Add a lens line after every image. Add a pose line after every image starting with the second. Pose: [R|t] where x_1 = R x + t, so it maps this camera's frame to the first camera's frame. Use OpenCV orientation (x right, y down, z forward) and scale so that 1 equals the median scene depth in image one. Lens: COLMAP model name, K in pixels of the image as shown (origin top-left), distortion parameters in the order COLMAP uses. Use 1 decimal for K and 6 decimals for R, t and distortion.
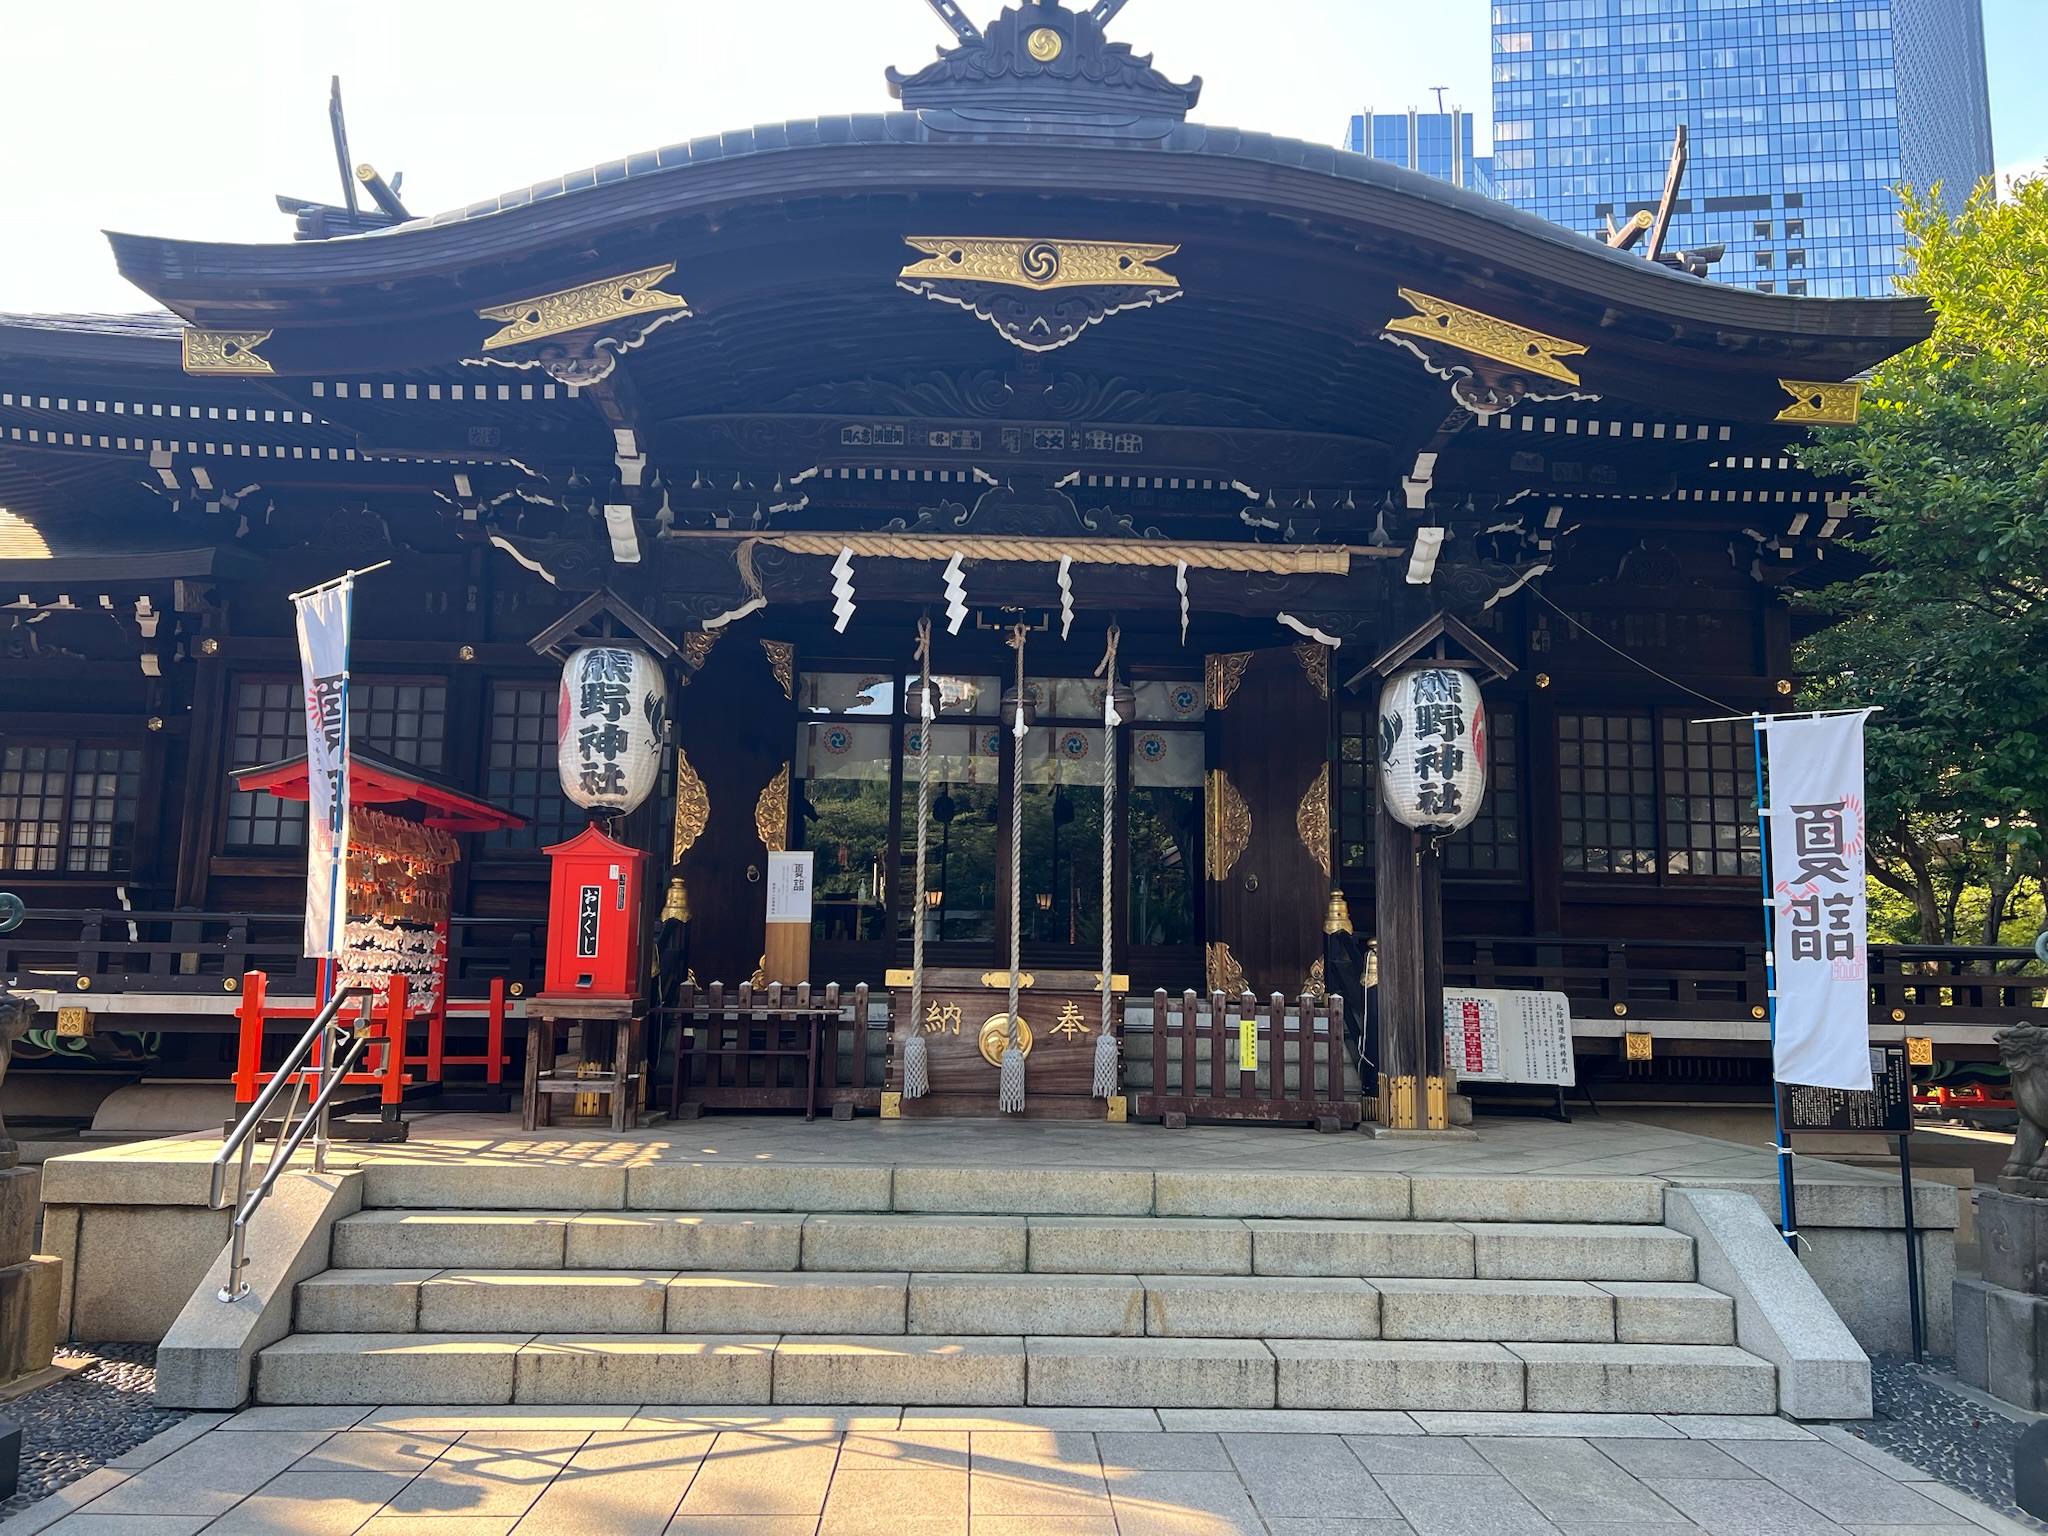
lens RADIAL K [[1531.8, 0, 1026.8], [0, 1531.8, 765.5], [0, 0, 1]] dist [0.035820, -0.000951]
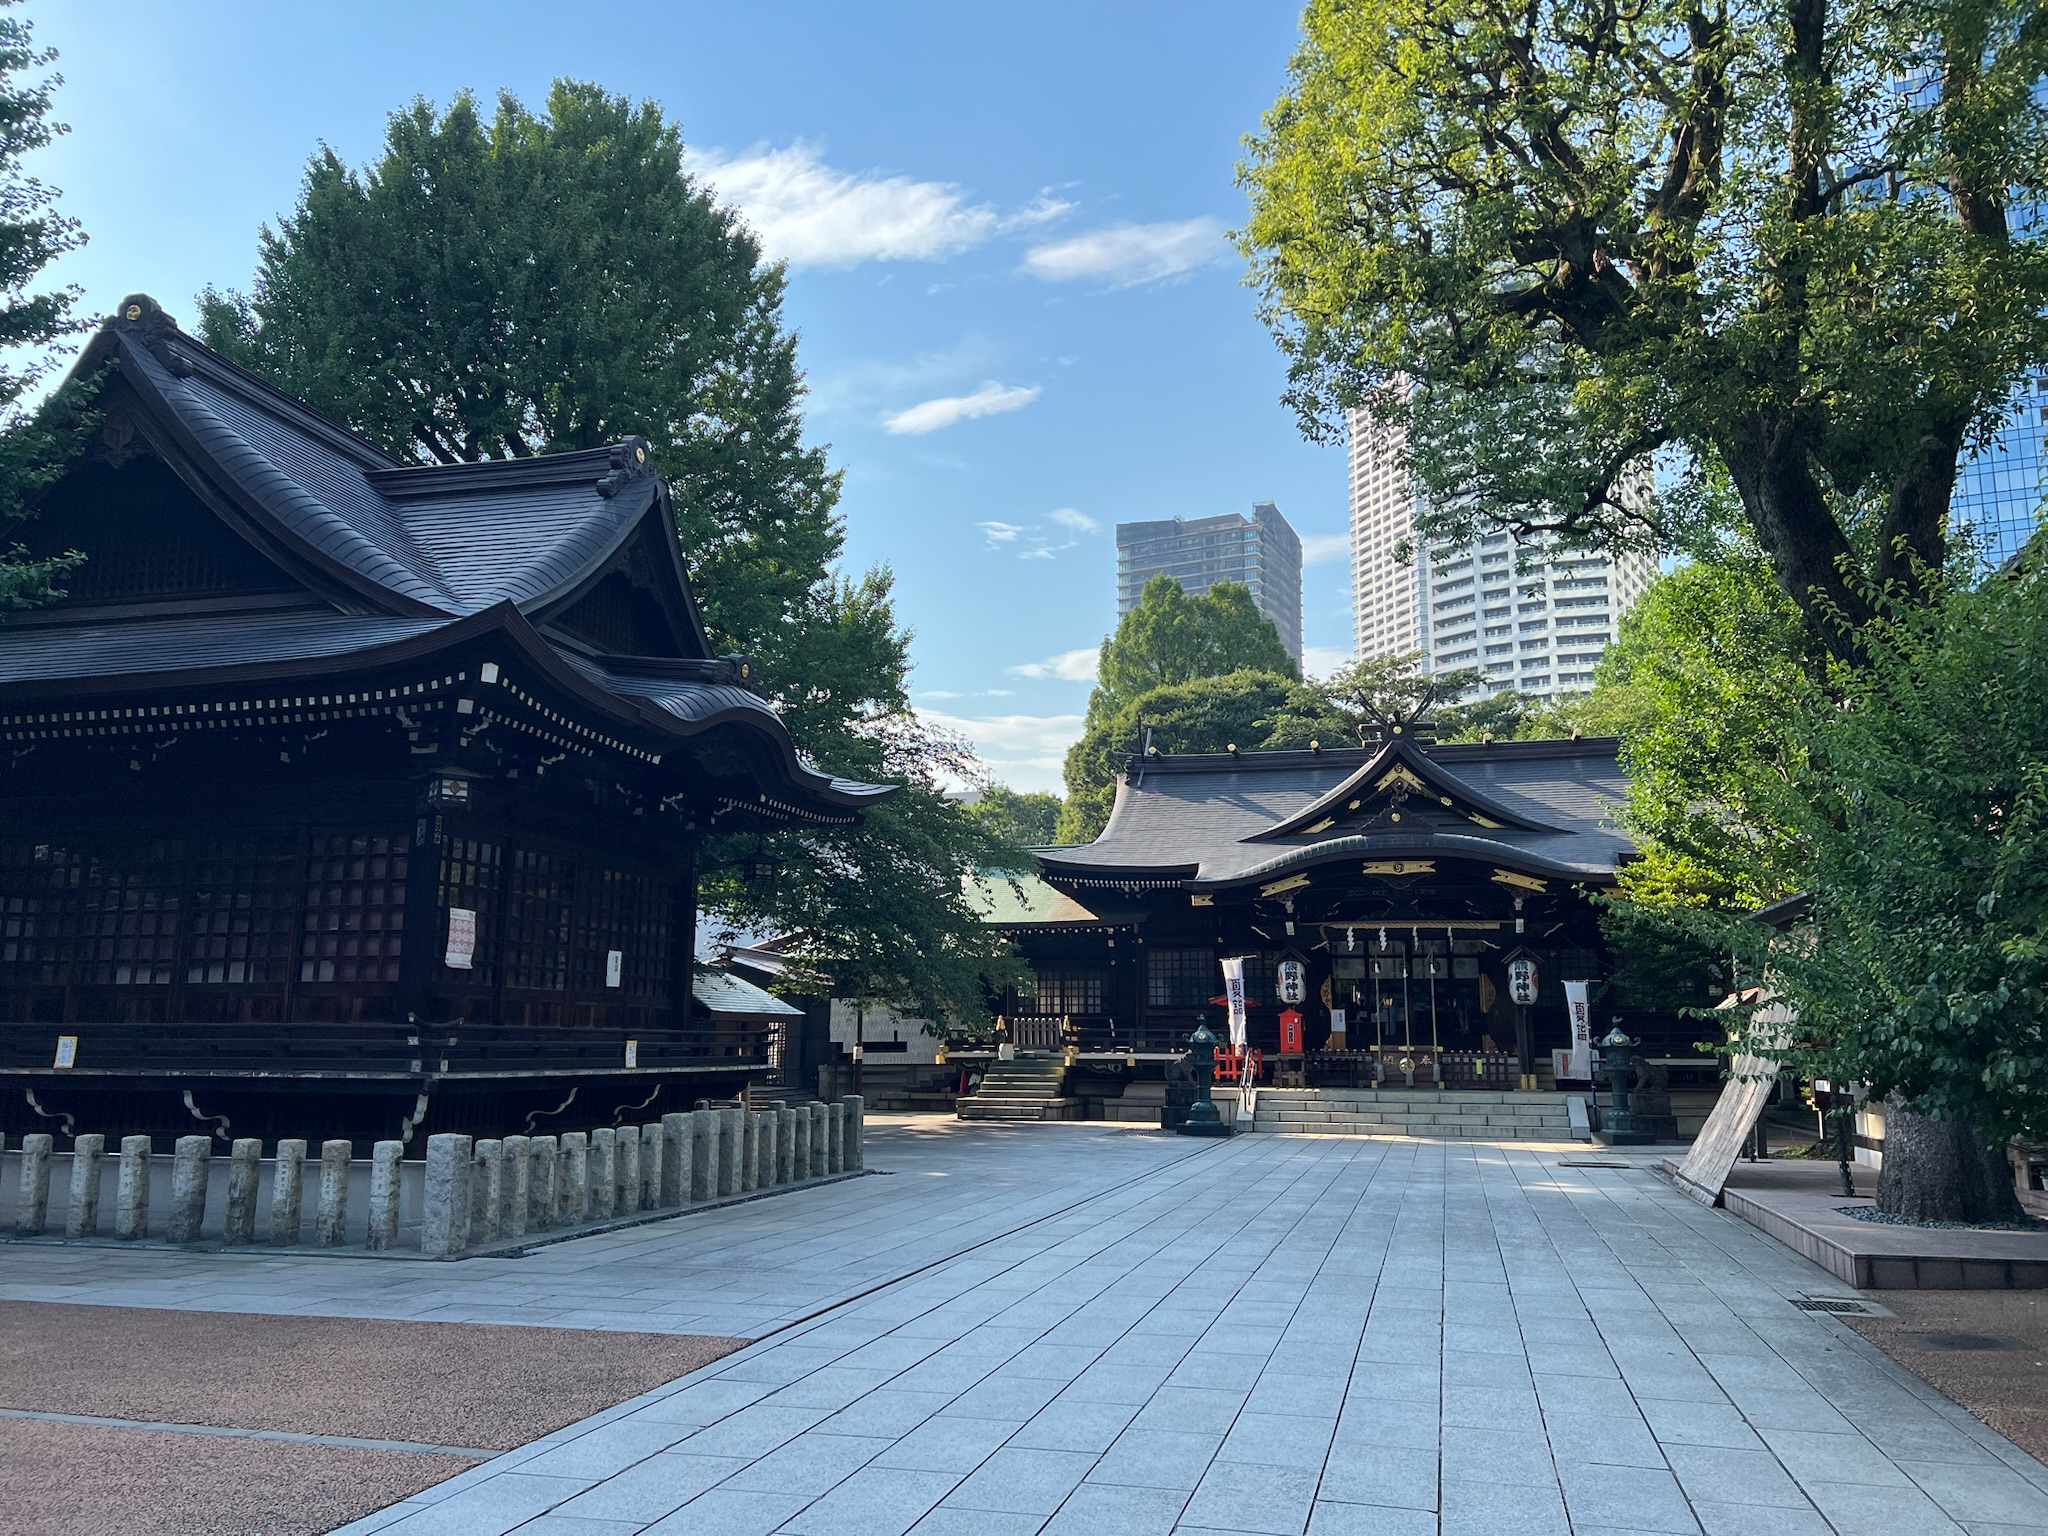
lens RADIAL K [[1531.8, 0, 1013.3], [0, 1531.8, 765.1], [0, 0, 1]] dist [0.035820, -0.000951]
pose [[0.952776, -0.066139, -0.296383, 0.216692], [0.054566, 0.997396, -0.047162, -0.390345], [0.298730, 0.028763, 0.953904, -2.645227]]
